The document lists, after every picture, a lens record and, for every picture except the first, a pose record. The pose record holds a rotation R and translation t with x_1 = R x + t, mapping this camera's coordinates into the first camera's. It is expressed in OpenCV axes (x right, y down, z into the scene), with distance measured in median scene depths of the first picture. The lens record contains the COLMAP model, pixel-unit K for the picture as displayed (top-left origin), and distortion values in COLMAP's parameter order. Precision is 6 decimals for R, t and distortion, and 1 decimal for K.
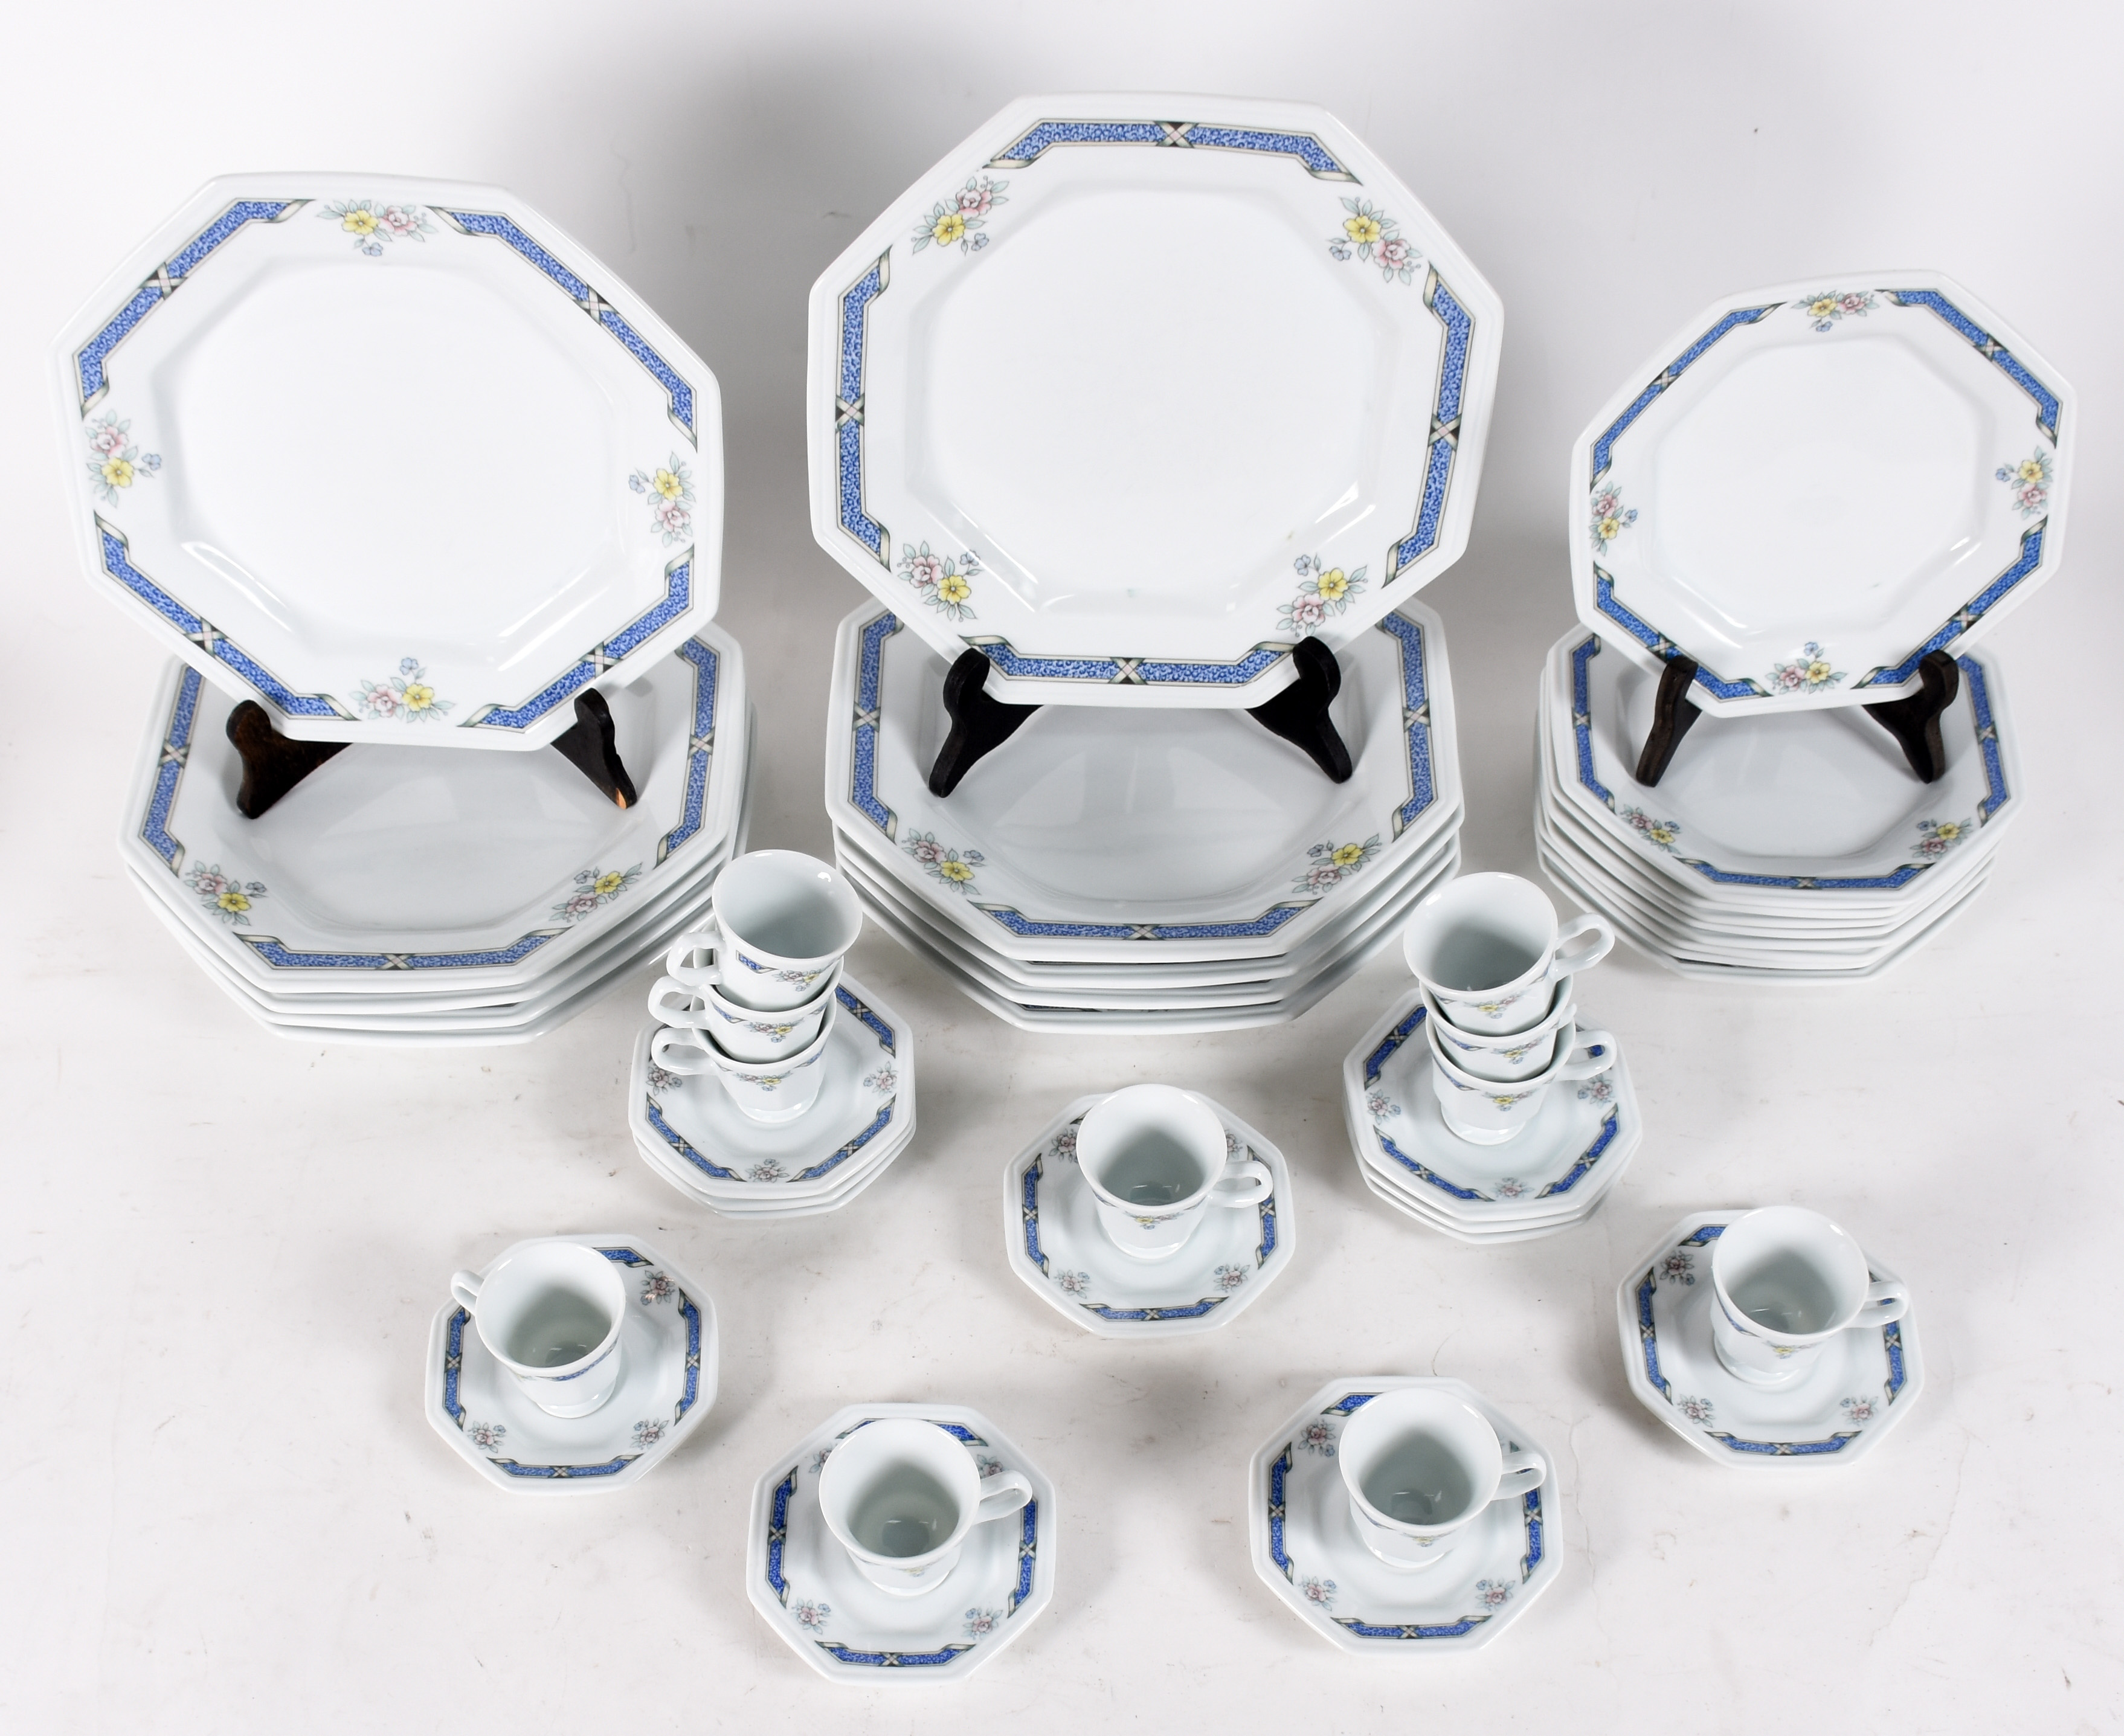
lens RADIAL K [[1899.1, 0, 1060.1], [0, 1899.1, 868.3], [0, 0, 1]] dist [-0.015150, -0.002432]
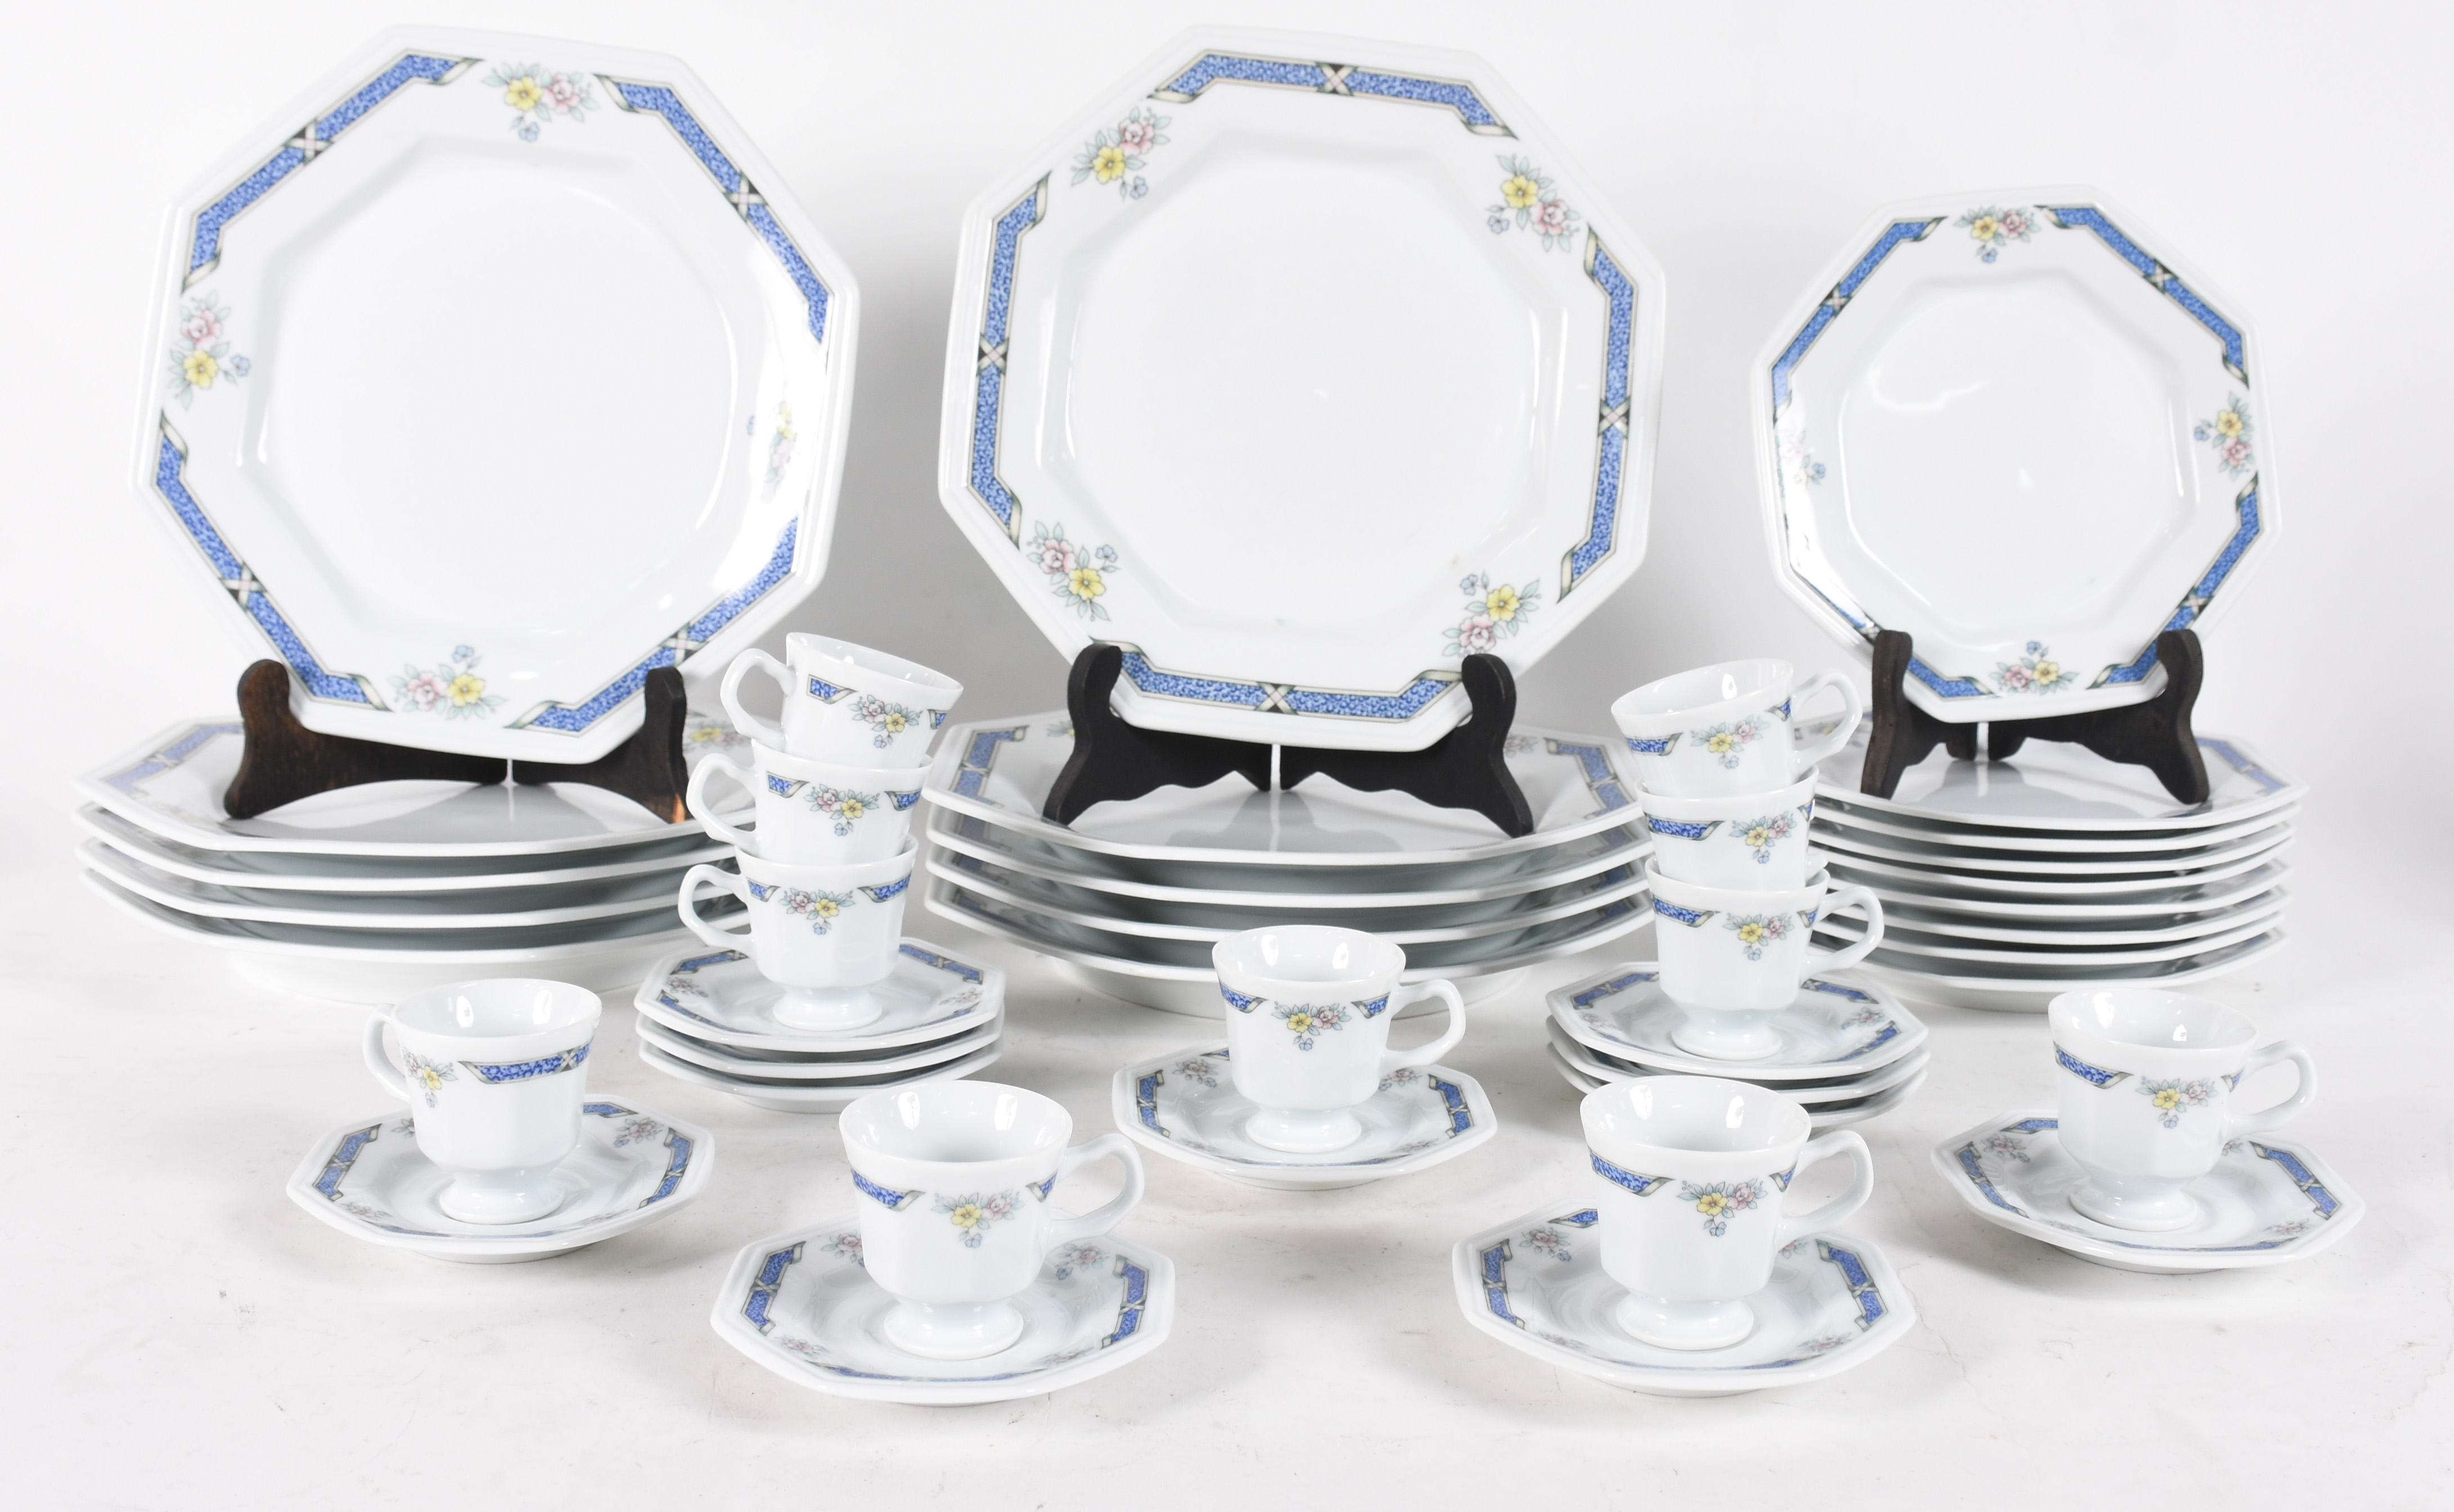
lens RADIAL K [[2059.1, 0, 1239.7], [0, 2059.1, 755.8], [0, 0, 1]] dist [-0.031308, 0.032993]
pose [[0.999041, 0.037214, 0.023072, -0.002961], [-0.020297, 0.860500, -0.509045, 0.462239], [-0.038797, 0.508089, 0.860430, 0.211375]]
